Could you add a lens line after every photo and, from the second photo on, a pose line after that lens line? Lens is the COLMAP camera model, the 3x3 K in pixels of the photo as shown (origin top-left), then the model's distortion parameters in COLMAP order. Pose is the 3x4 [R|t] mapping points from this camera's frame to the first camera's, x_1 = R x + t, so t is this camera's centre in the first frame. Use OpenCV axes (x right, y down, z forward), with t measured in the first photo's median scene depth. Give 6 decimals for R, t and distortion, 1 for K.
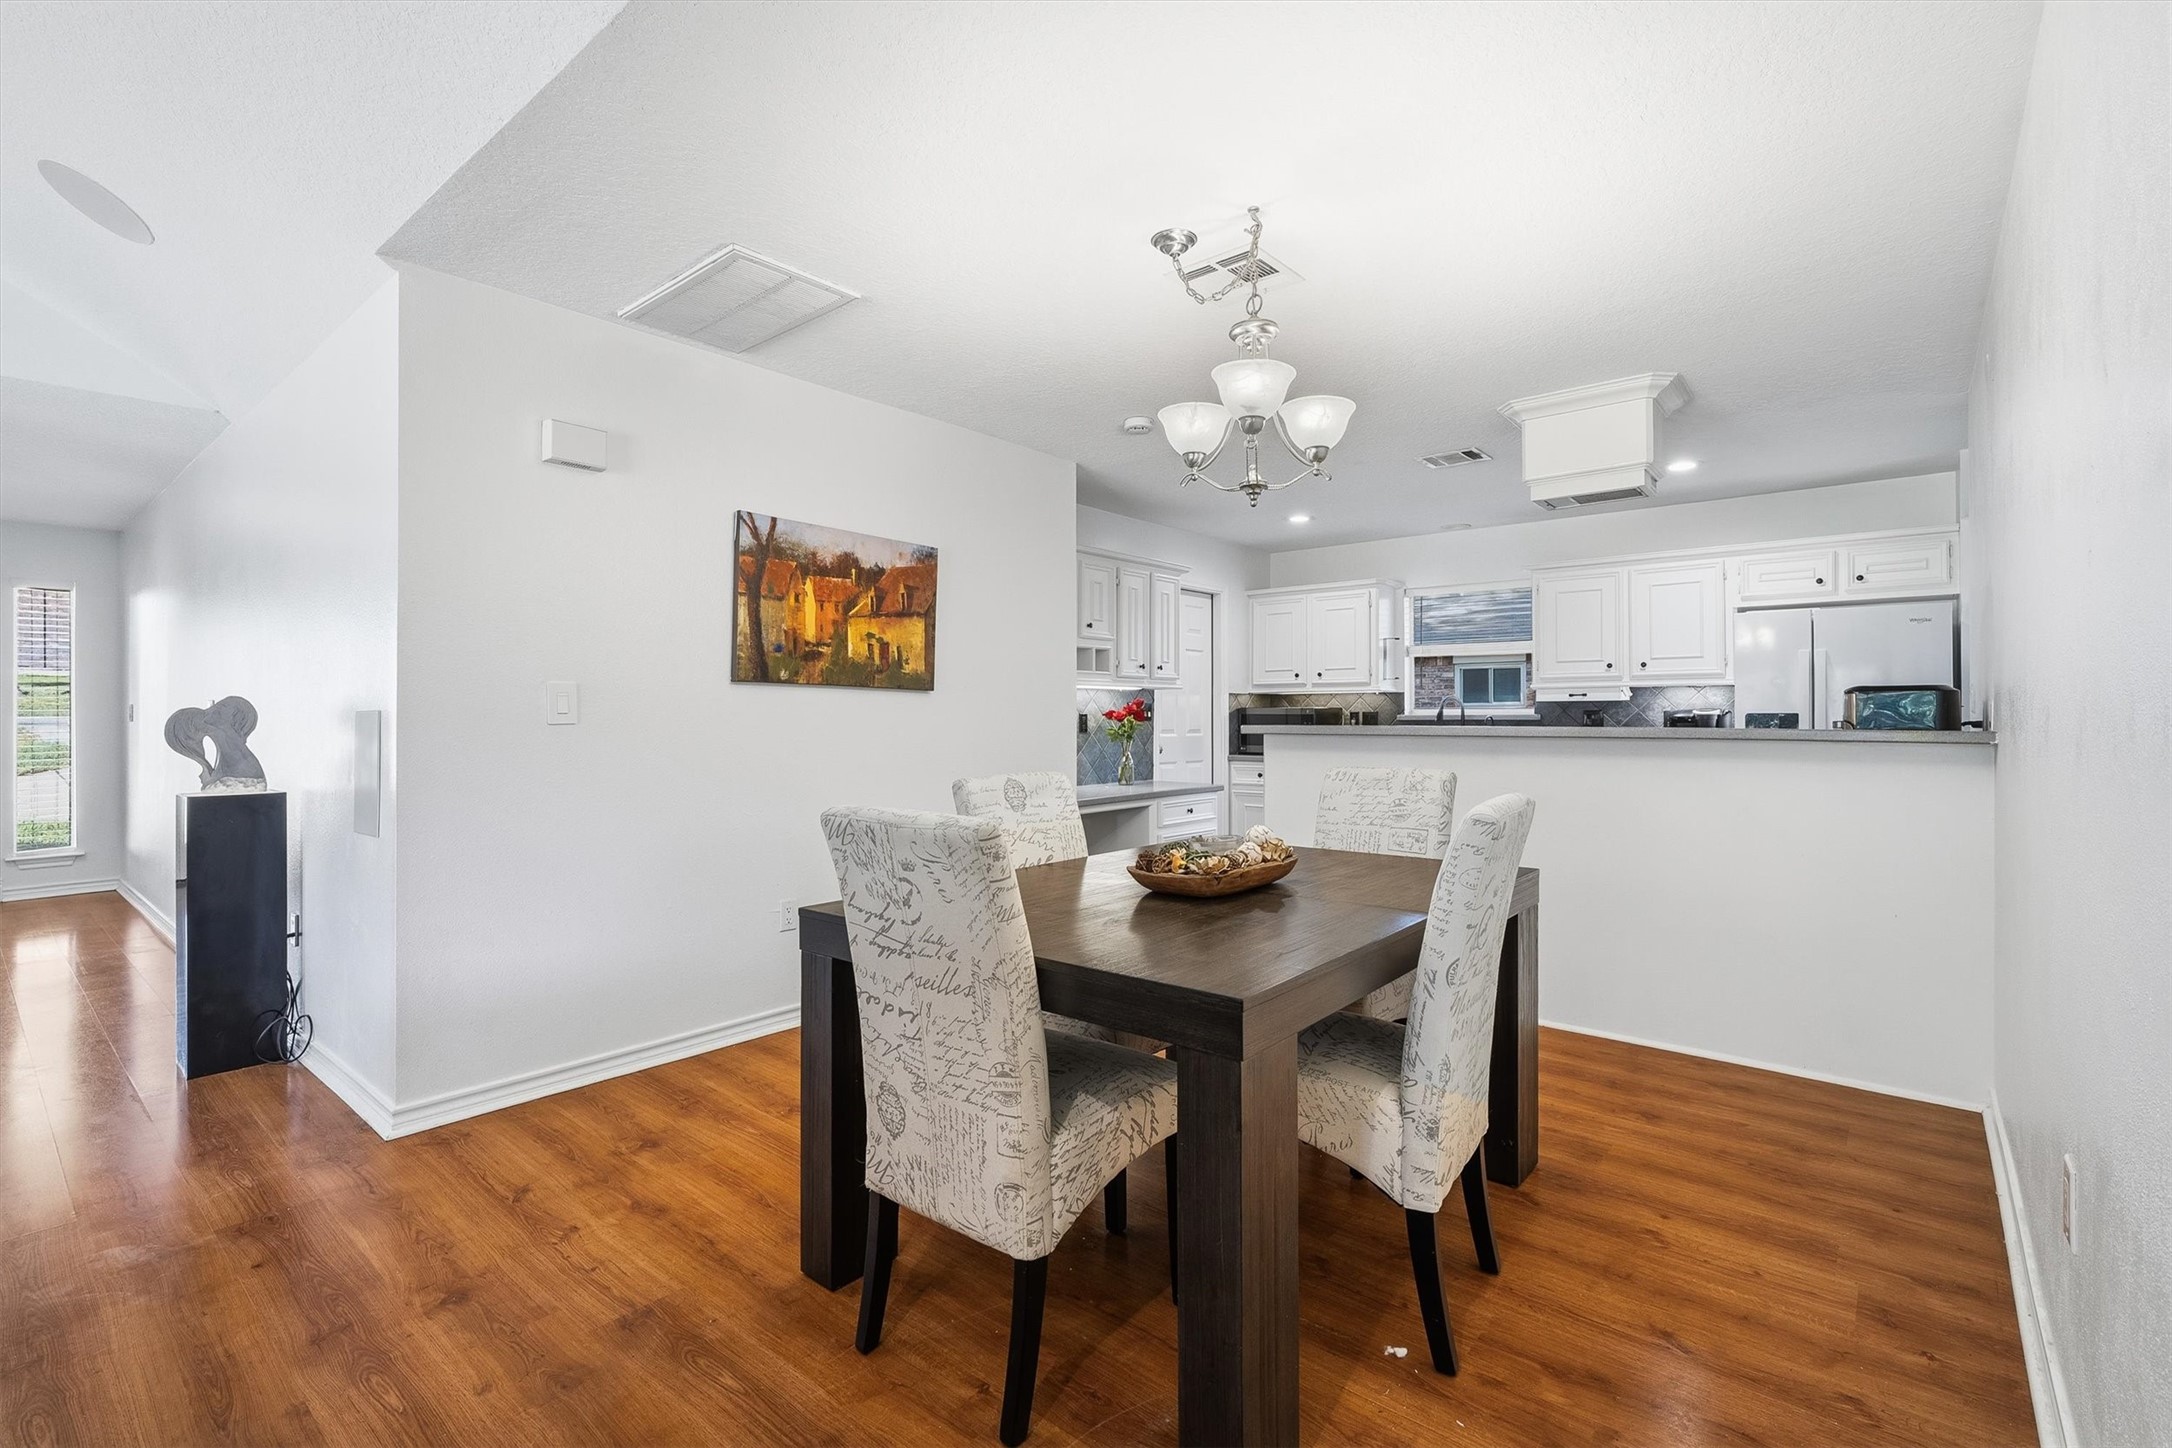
lens RADIAL K [[983.3, 0, 1131.1], [0, 983.3, 722.6], [0, 0, 1]] dist [0.008989, -0.001304]
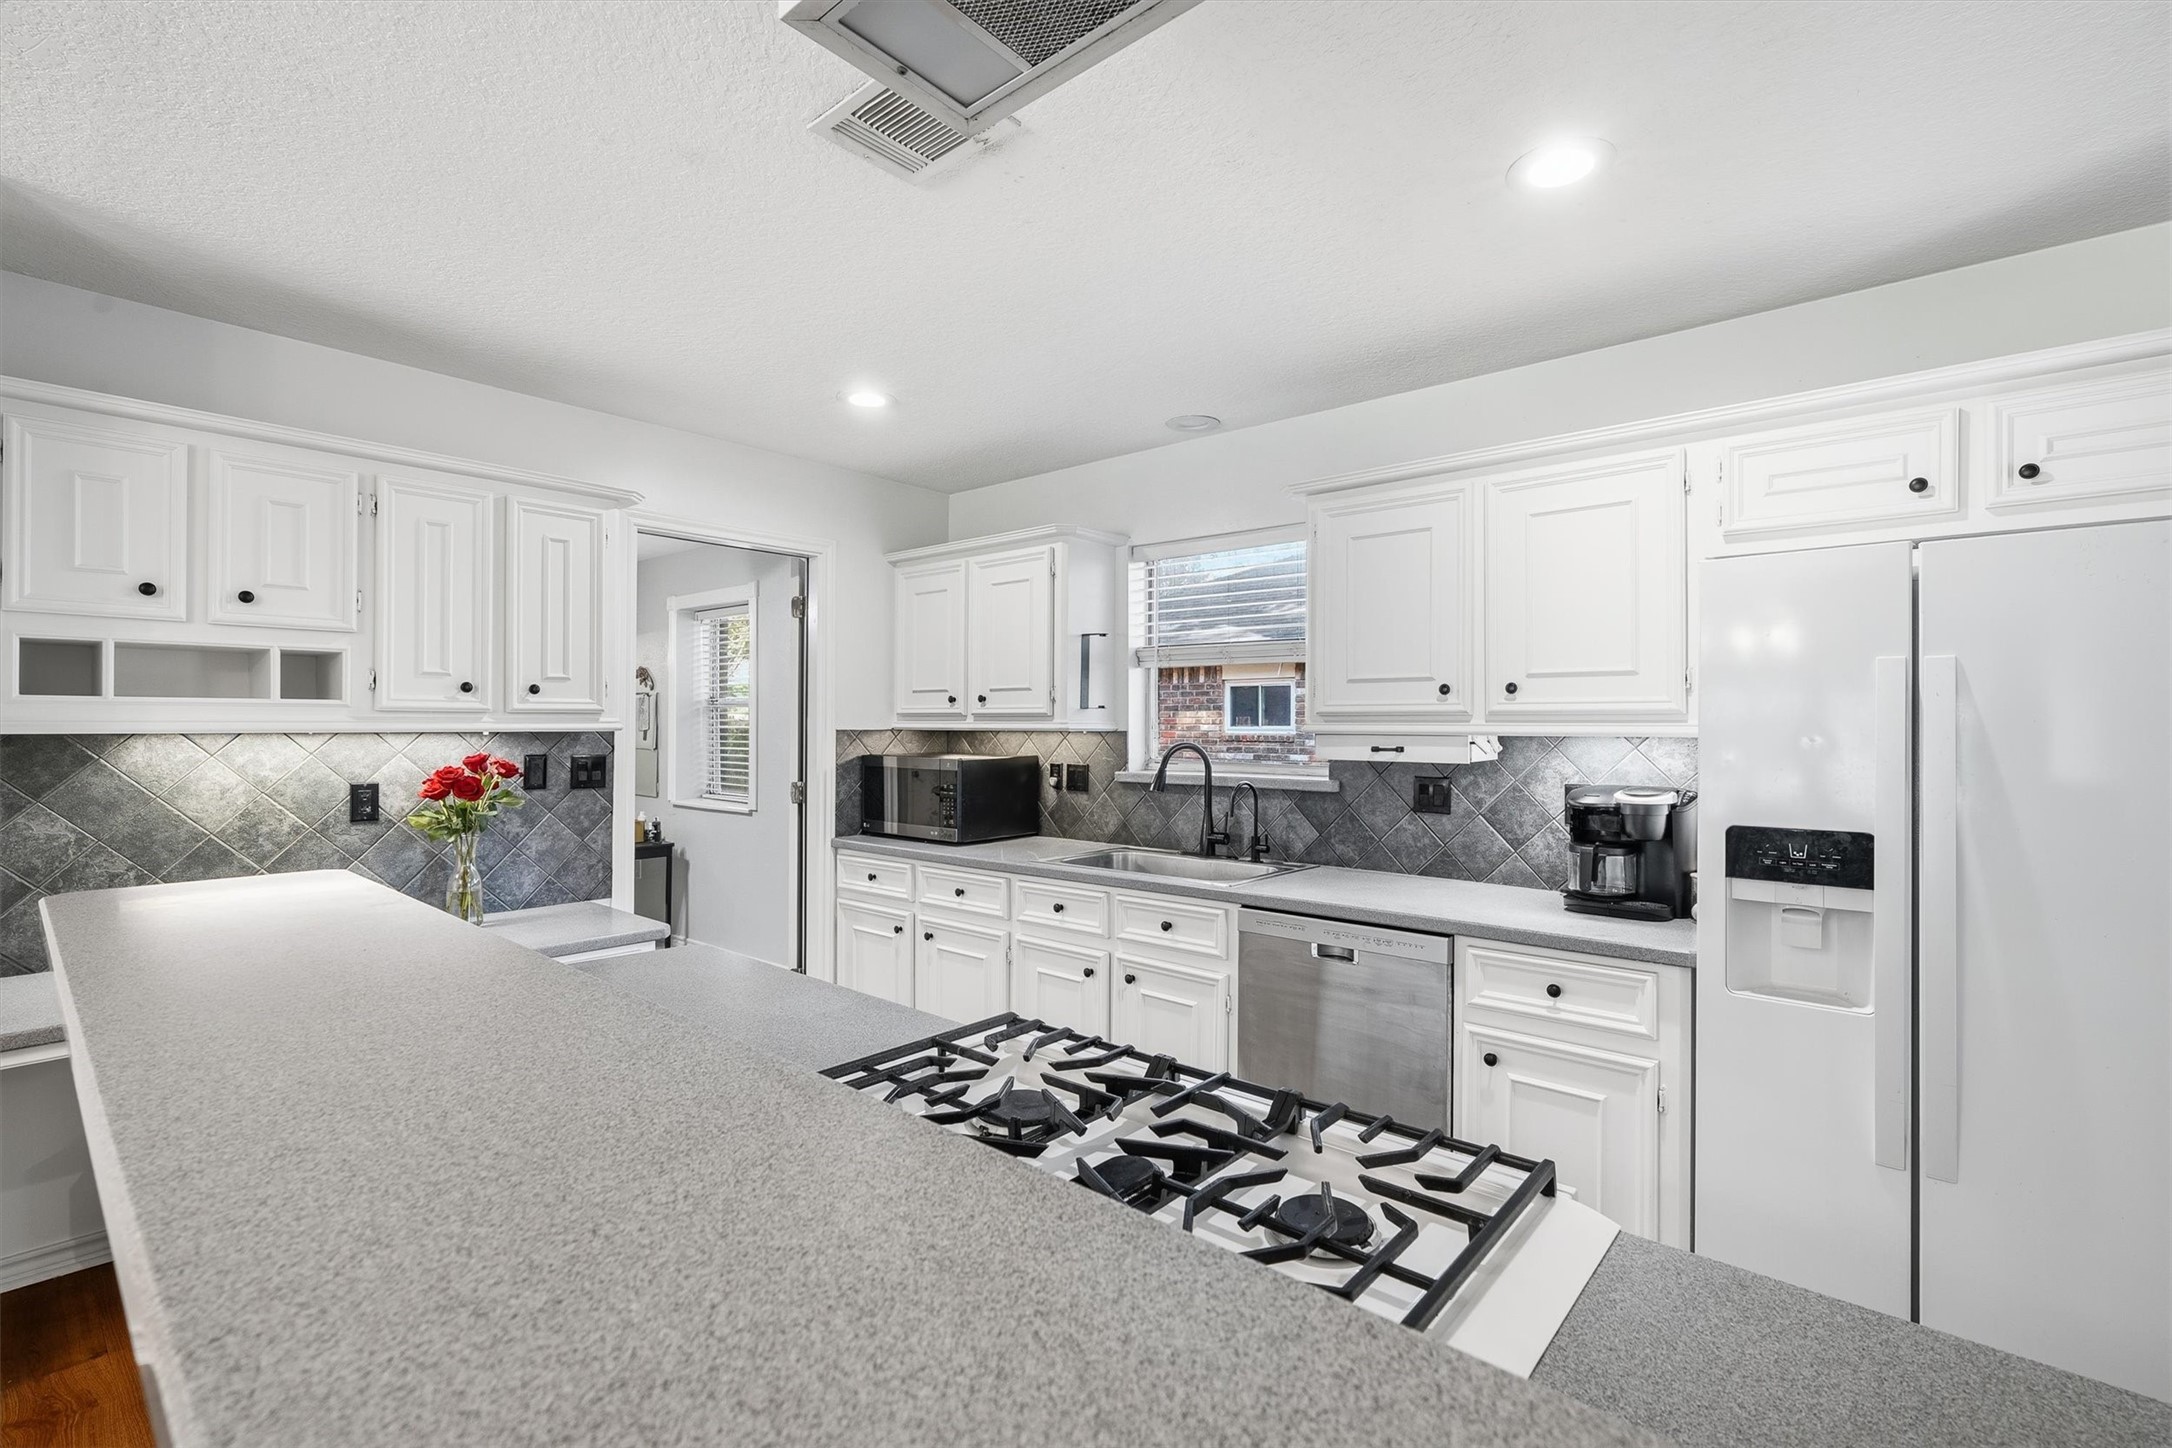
lens RADIAL K [[983.3, 0, 1118.0], [0, 983.3, 726.9], [0, 0, 1]] dist [0.008989, -0.001304]
pose [[0.999346, 0.005411, -0.035746, 0.395996], [-0.005525, 0.999980, -0.003086, -0.043105], [0.035728, 0.003282, 0.999356, 0.600831]]
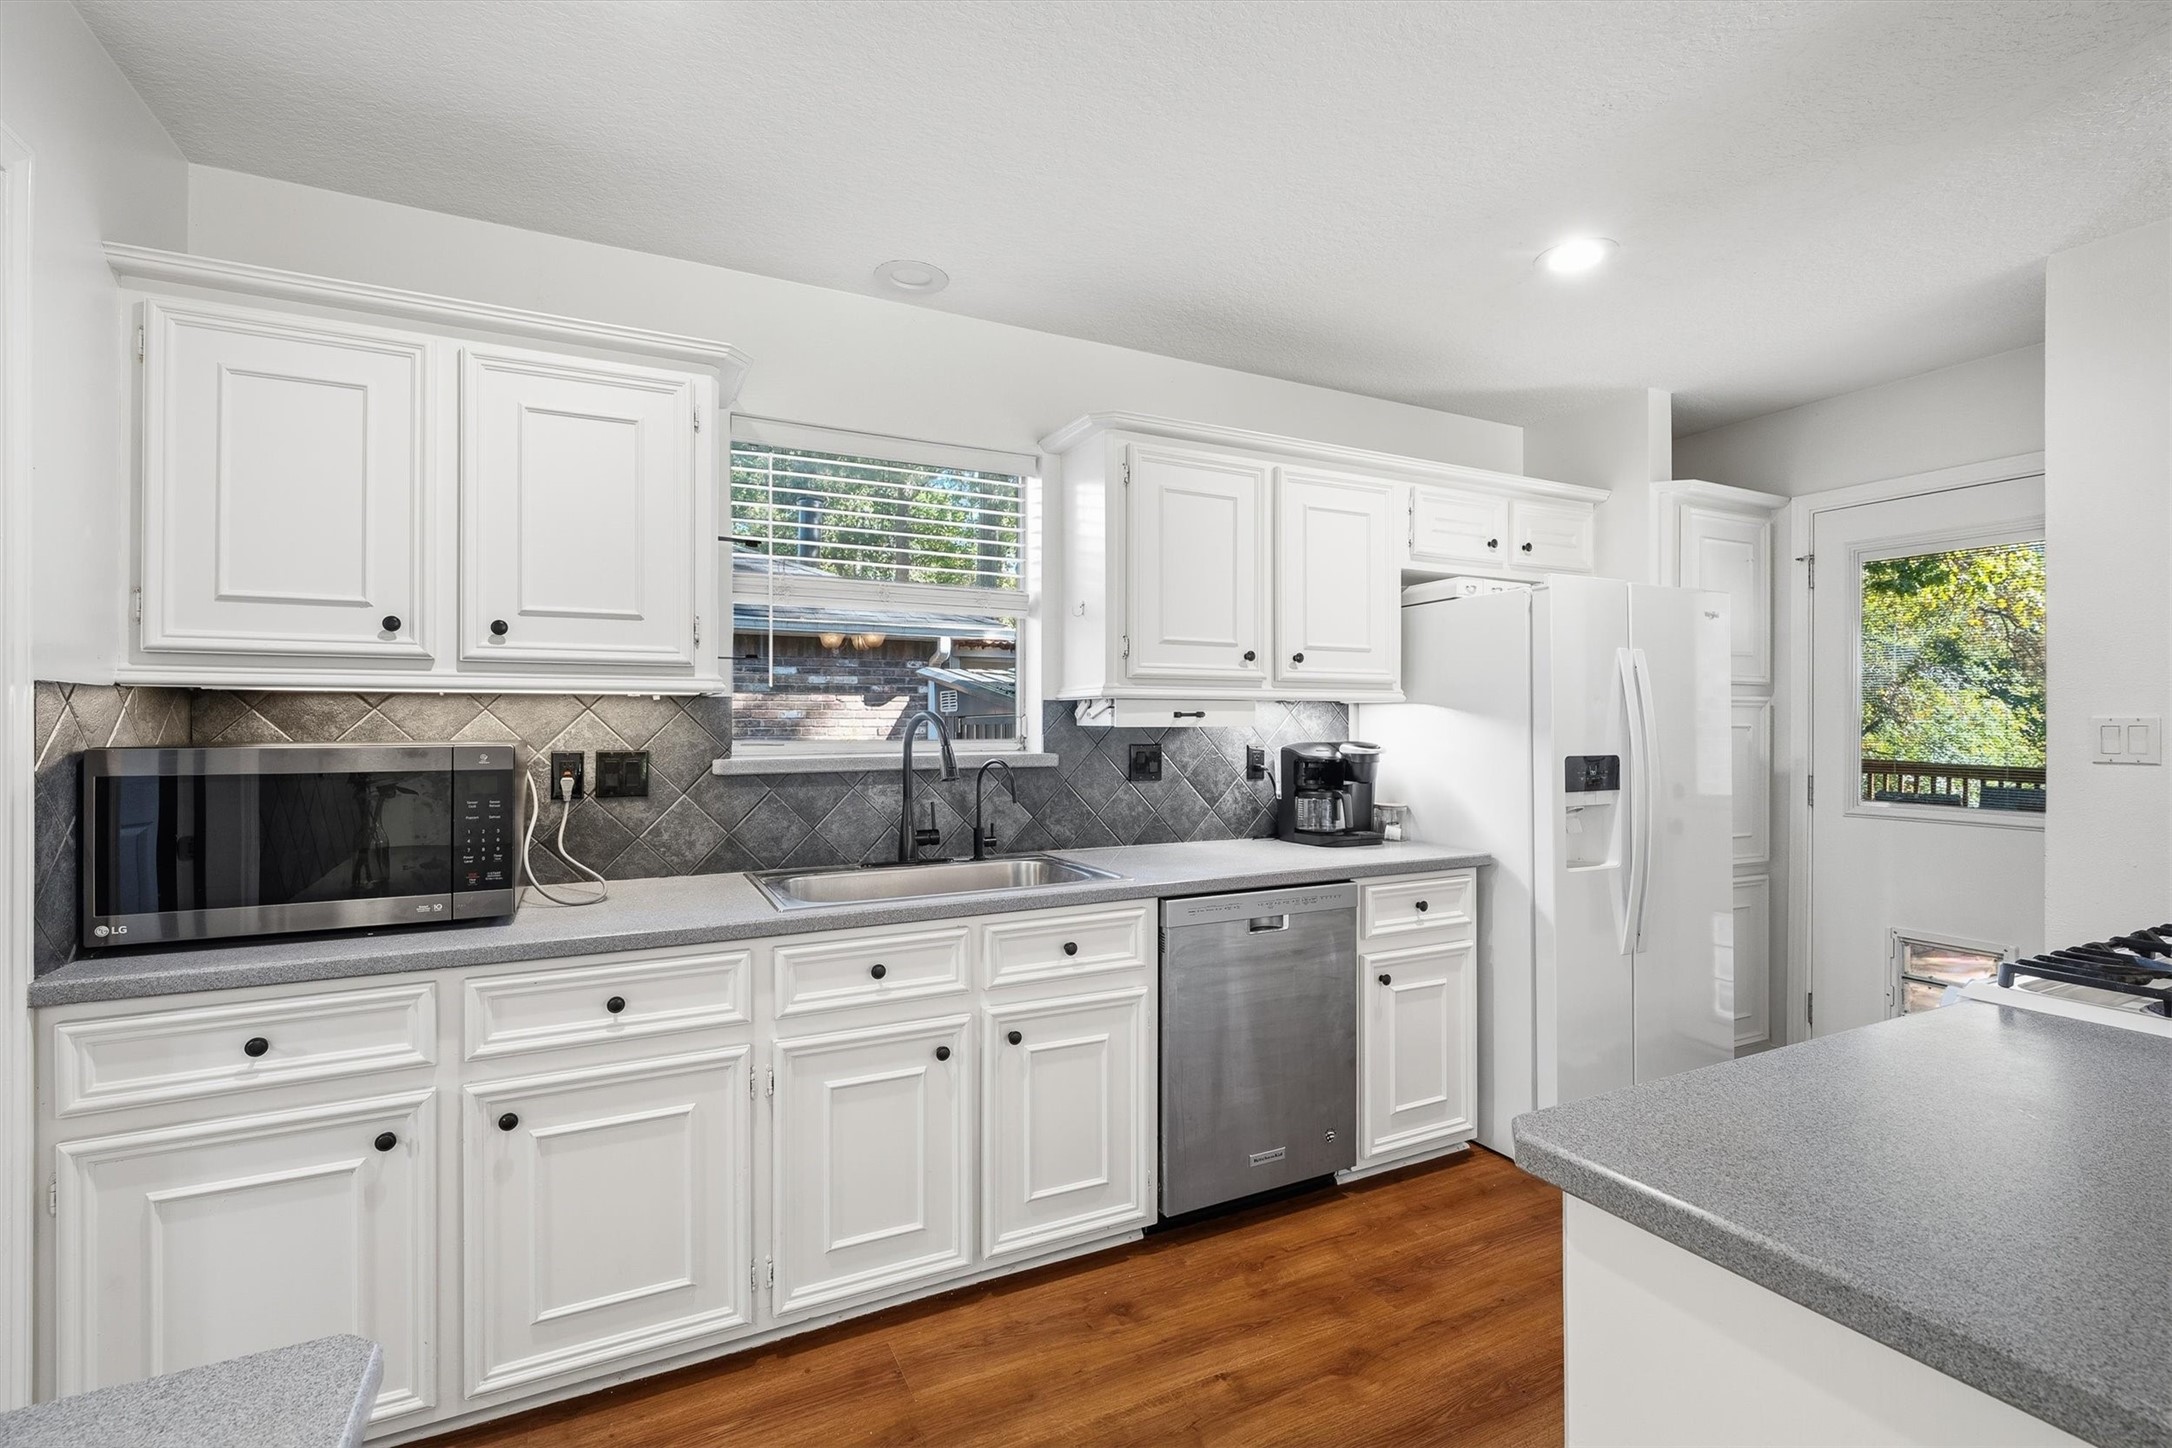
lens RADIAL K [[983.3, 0, 1089.4], [0, 983.3, 707.8], [0, 0, 1]] dist [0.008989, -0.001304]
pose [[0.421905, 0.016164, 0.906496, 0.006226], [0.006849, 0.999756, -0.021015, -0.025072], [-0.906614, 0.015075, 0.421691, 0.990337]]
